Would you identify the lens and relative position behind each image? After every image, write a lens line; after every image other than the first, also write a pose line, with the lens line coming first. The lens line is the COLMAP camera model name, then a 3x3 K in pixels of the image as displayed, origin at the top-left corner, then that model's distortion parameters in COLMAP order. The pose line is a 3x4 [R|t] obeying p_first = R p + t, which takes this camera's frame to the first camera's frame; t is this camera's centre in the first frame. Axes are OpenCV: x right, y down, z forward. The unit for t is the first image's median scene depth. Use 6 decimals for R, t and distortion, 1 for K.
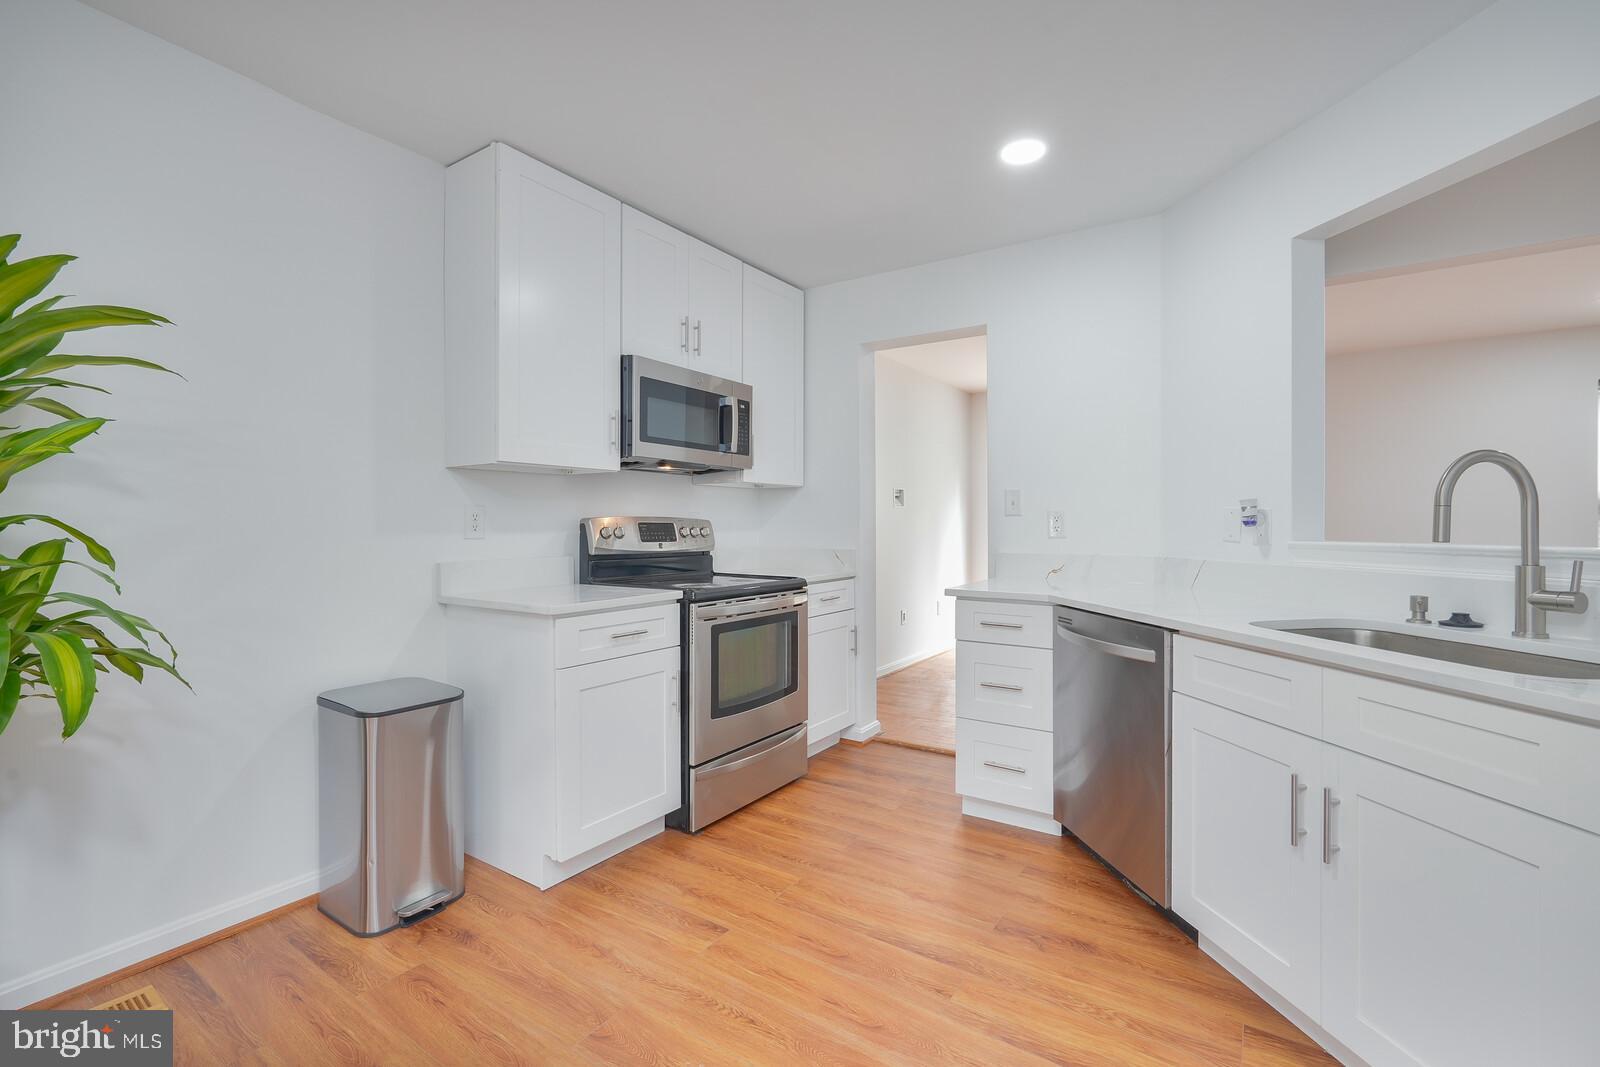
lens RADIAL K [[716.1, 0, 800.4], [0, 716.1, 529.8], [0, 0, 1]] dist [-0.003134, 0.000463]
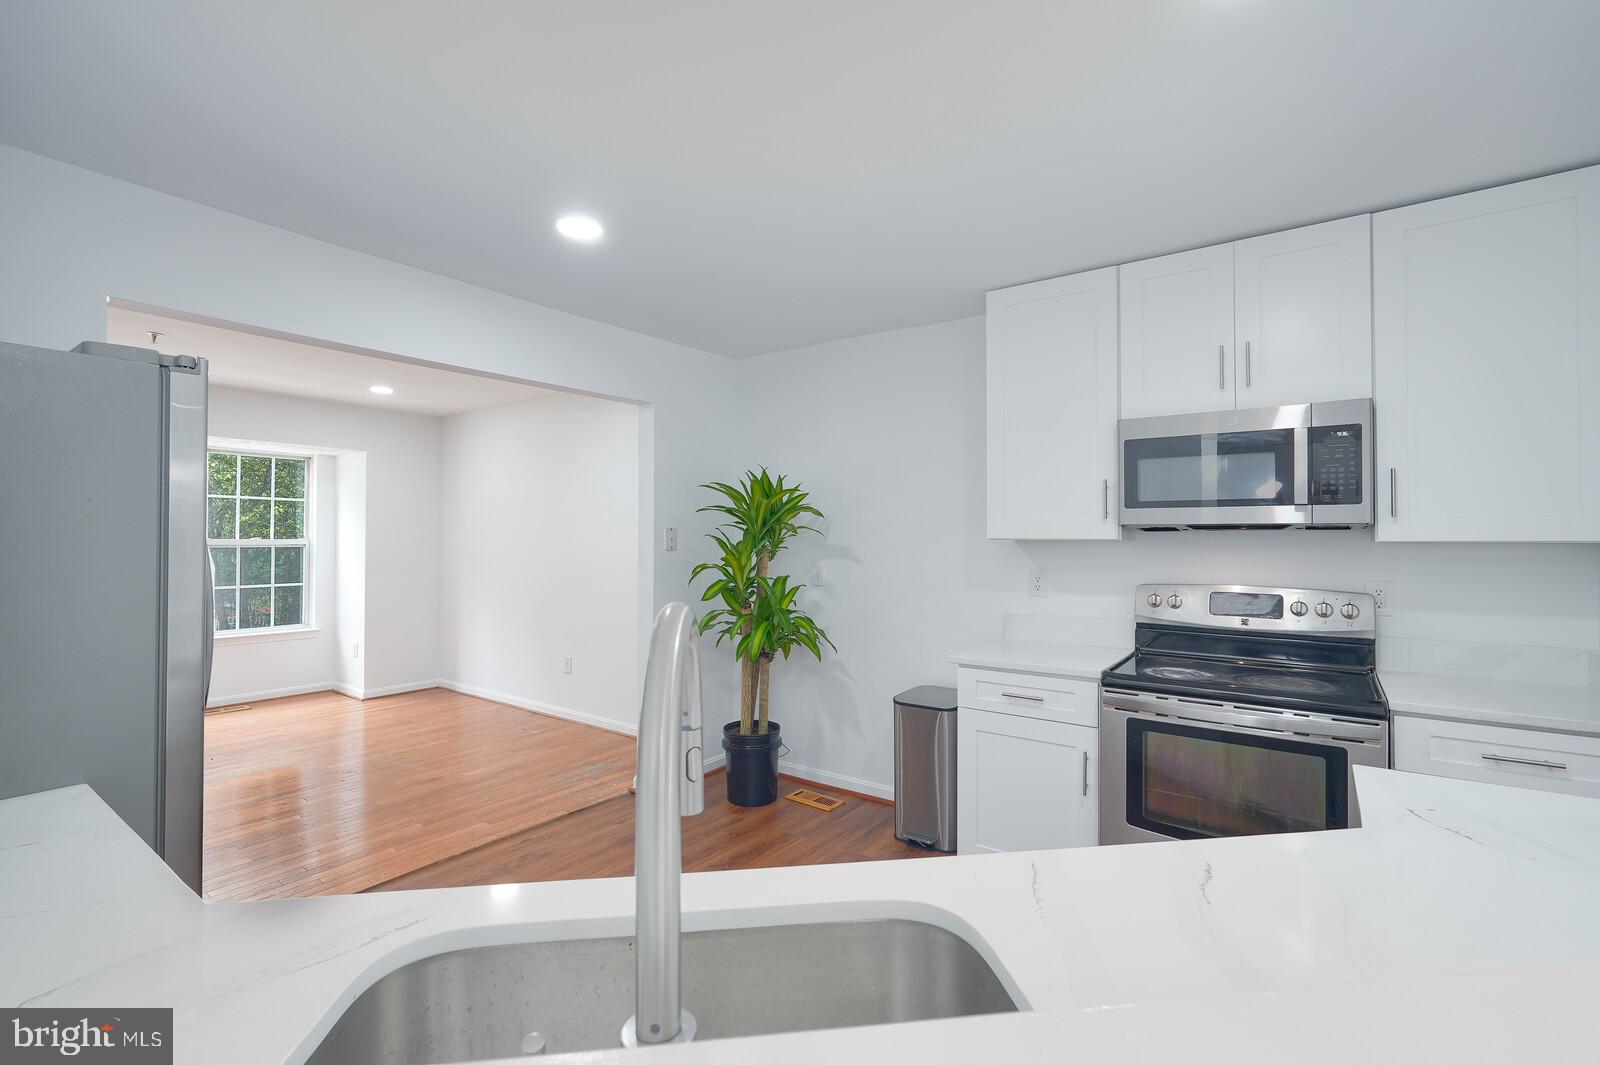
lens RADIAL K [[716.1, 0, 802.0], [0, 716.1, 529.4], [0, 0, 1]] dist [-0.003134, 0.000463]
pose [[-0.045864, -0.006948, -0.998924, 0.697217], [-0.003401, 0.999971, -0.006800, -0.082153], [0.998942, 0.003085, -0.045886, 0.572218]]
